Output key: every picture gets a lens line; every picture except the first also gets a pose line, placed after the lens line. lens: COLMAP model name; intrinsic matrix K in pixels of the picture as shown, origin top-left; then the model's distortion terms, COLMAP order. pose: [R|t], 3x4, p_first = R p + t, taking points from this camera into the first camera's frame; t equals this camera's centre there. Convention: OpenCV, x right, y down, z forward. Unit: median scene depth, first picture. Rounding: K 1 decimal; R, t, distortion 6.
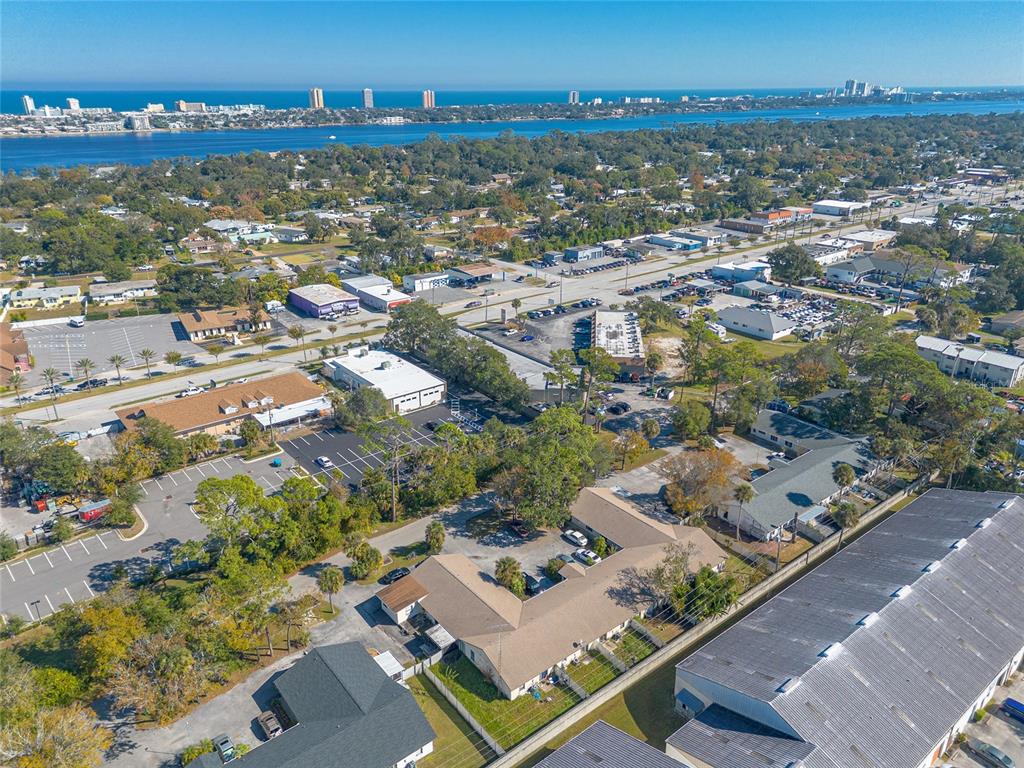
lens RADIAL K [[713.7, 0, 512.5], [0, 713.7, 388.8], [0, 0, 1]] dist [0.067269, -0.066139]
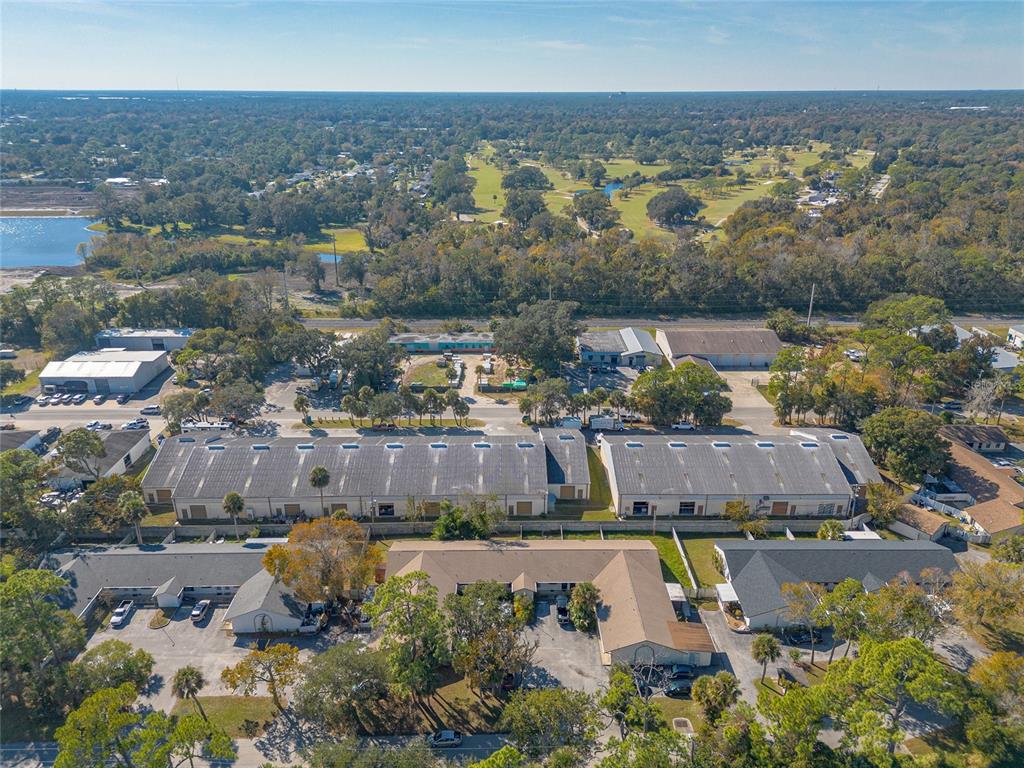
lens RADIAL K [[713.7, 0, 513.1], [0, 713.7, 383.9], [0, 0, 1]] dist [0.067269, -0.066139]
pose [[-0.789753, -0.224443, 0.570890, -0.206410], [0.236241, 0.747593, 0.620721, -0.294750], [-0.566110, 0.625084, -0.537391, 0.668246]]
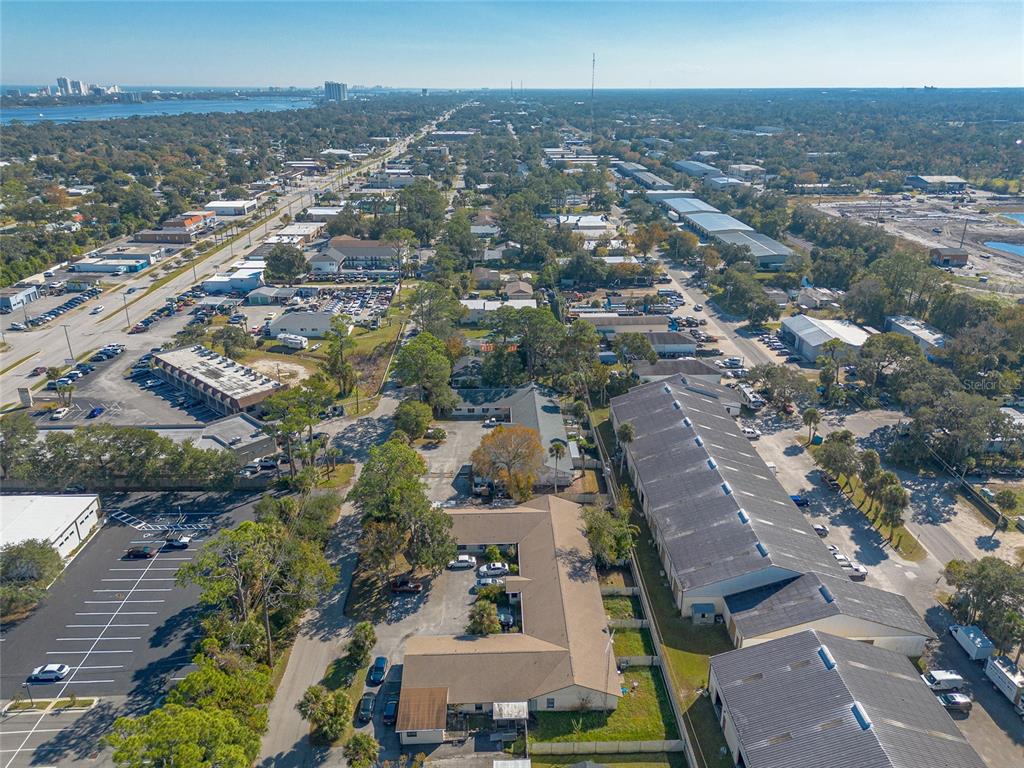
lens RADIAL K [[713.7, 0, 516.3], [0, 713.7, 384.8], [0, 0, 1]] dist [0.067269, -0.066139]
pose [[0.594226, -0.298830, 0.746723, -0.274790], [0.301475, 0.943484, 0.137665, -0.067676], [-0.745659, 0.143314, 0.650733, 0.151963]]
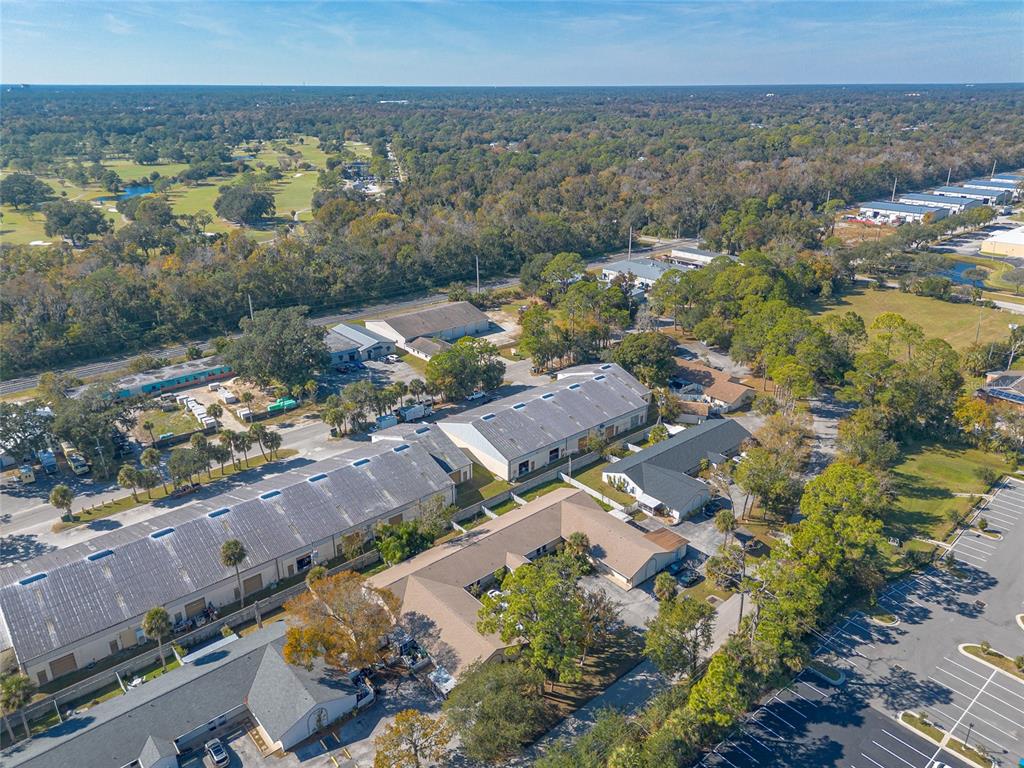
lens RADIAL K [[713.7, 0, 516.0], [0, 713.7, 394.2], [0, 0, 1]] dist [0.067269, -0.066139]
pose [[-0.999264, 0.021309, -0.031898, 0.055232], [-0.007697, 0.703242, 0.710908, -0.326353], [0.037581, 0.710631, -0.702561, 0.757162]]
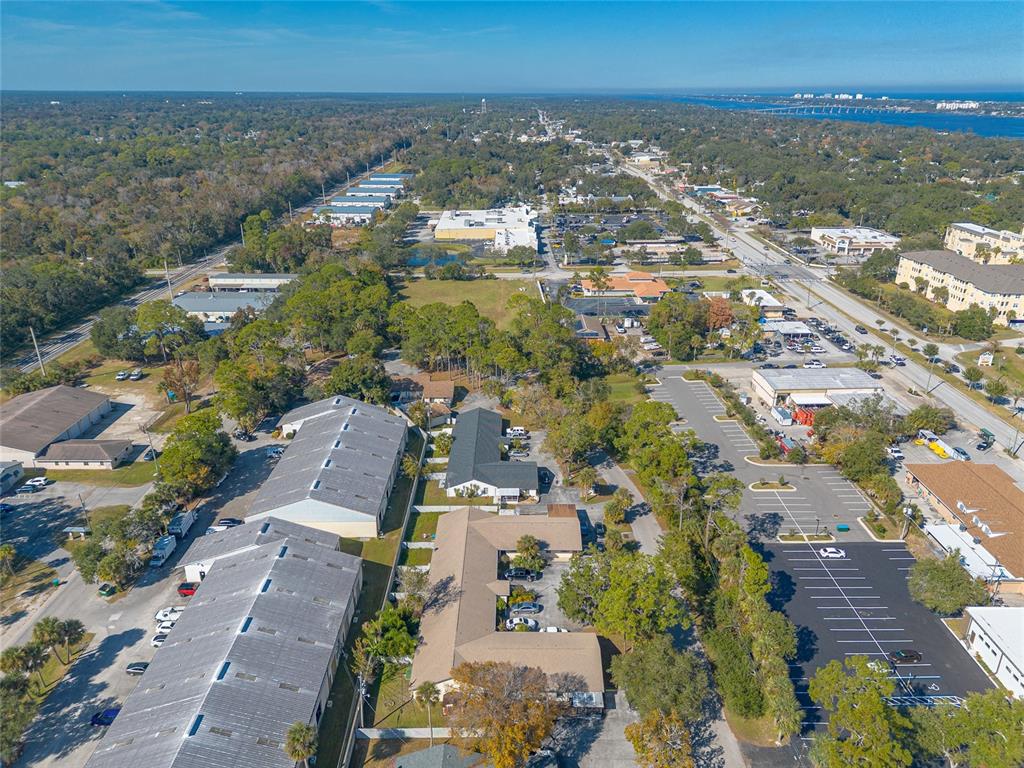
lens RADIAL K [[713.7, 0, 510.2], [0, 713.7, 382.5], [0, 0, 1]] dist [0.067269, -0.066139]
pose [[-0.627633, 0.295589, -0.720211, 0.373290], [-0.290699, 0.769217, 0.569033, -0.296722], [0.722199, 0.566509, -0.396859, 0.611850]]
